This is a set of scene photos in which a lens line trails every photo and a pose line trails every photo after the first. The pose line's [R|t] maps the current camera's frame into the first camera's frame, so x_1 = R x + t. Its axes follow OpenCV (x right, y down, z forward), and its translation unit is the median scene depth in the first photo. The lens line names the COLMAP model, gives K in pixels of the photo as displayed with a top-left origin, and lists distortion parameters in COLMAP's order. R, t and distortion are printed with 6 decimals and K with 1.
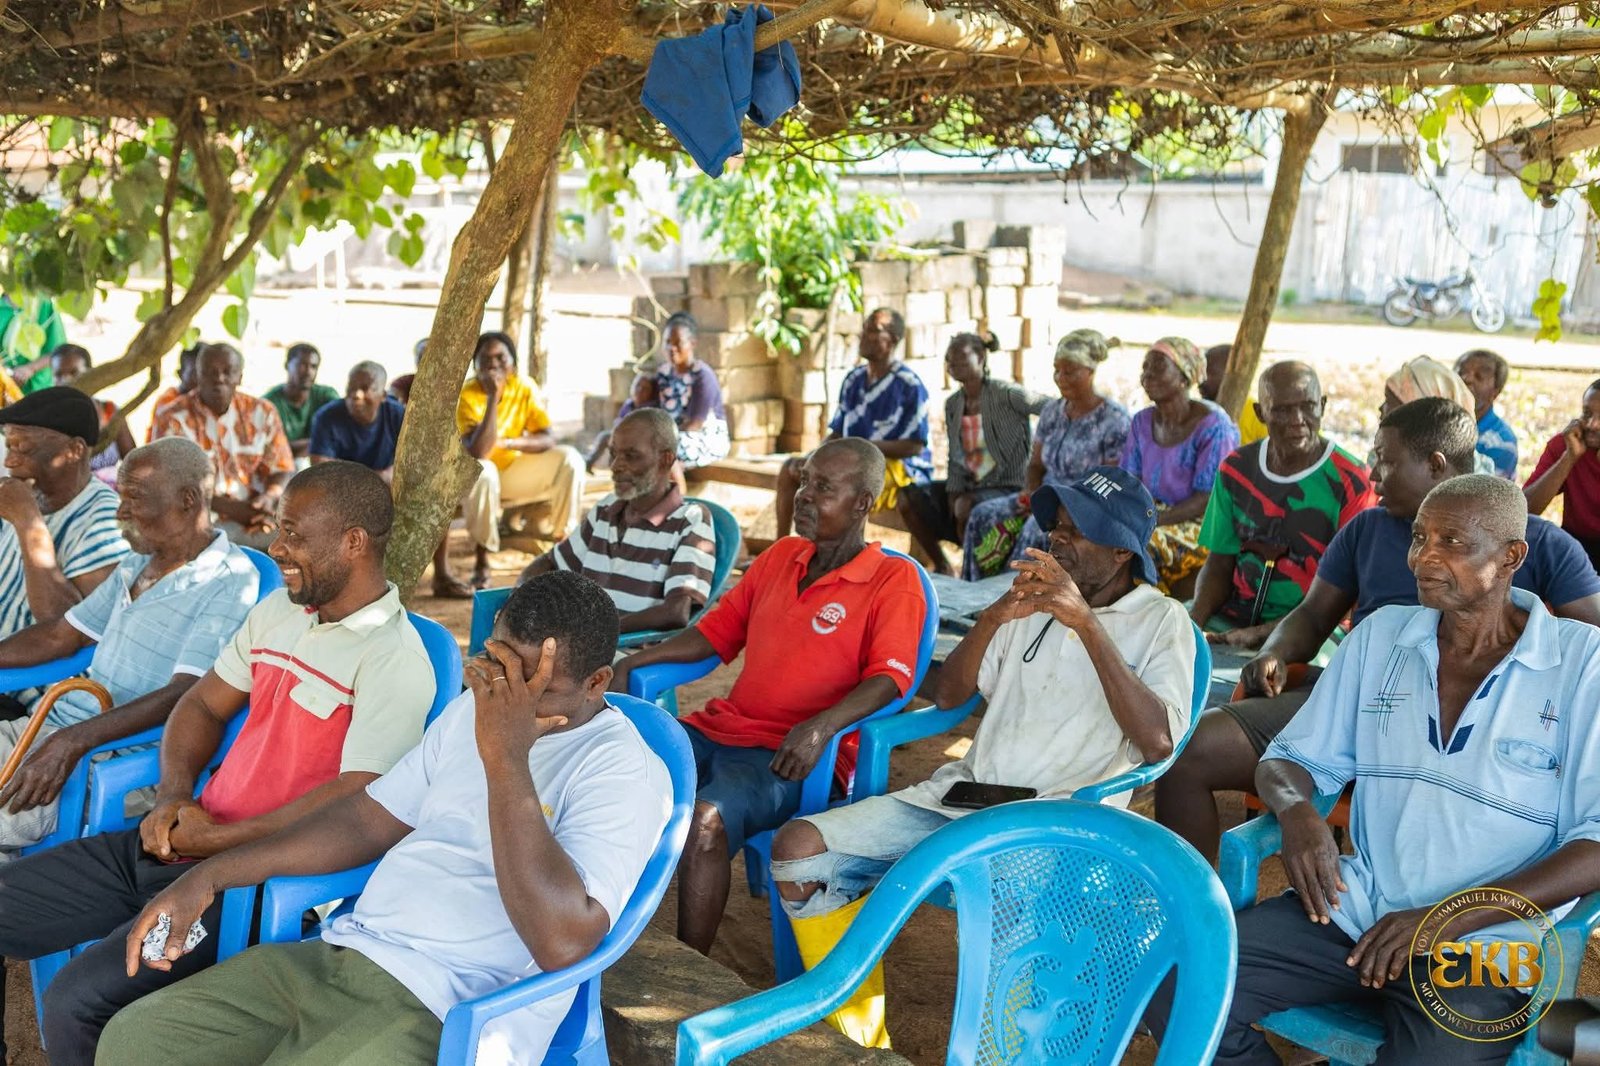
lens RADIAL K [[1563.6, 0, 800.0], [0, 1563.6, 533.0], [0, 0, 1]] dist [-0.005430, -0.021429]
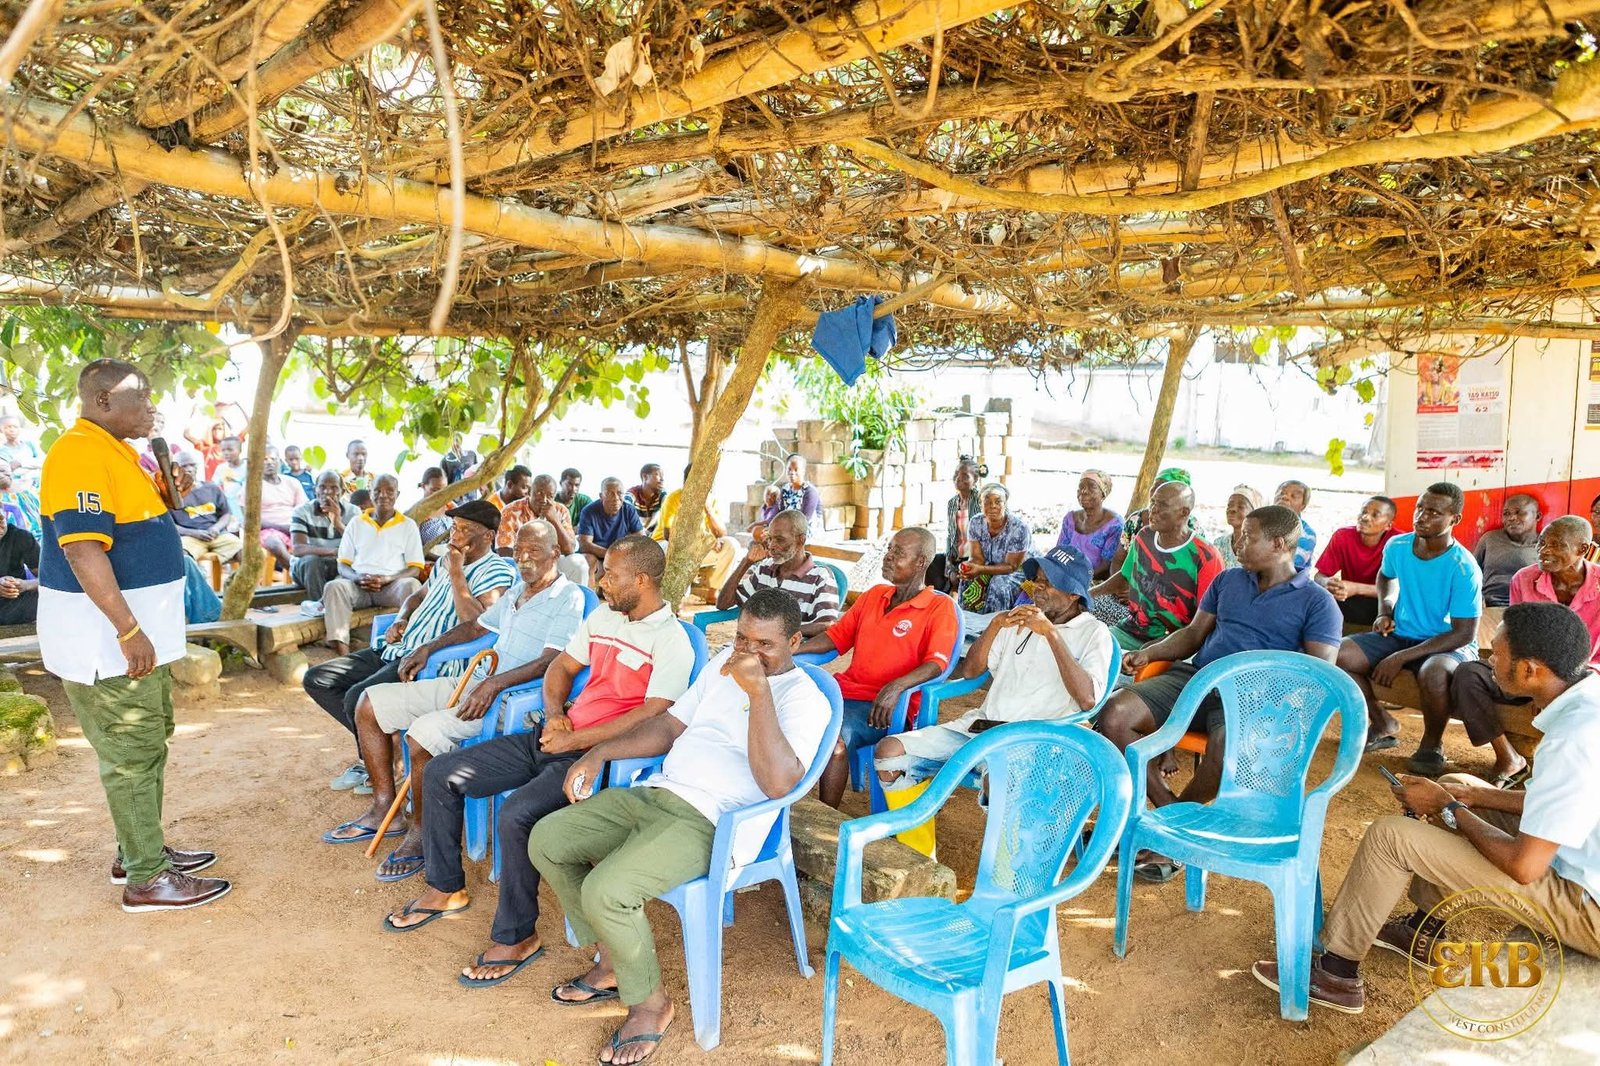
lens RADIAL K [[1029.4, 0, 800.0], [0, 1029.4, 533.0], [0, 0, 1]] dist [0.030906, 0.000467]
pose [[0.998541, 0.012462, -0.052537, -0.026033], [-0.015511, 0.998194, -0.058032, 0.011437], [0.051719, 0.058762, 0.996931, -0.120678]]
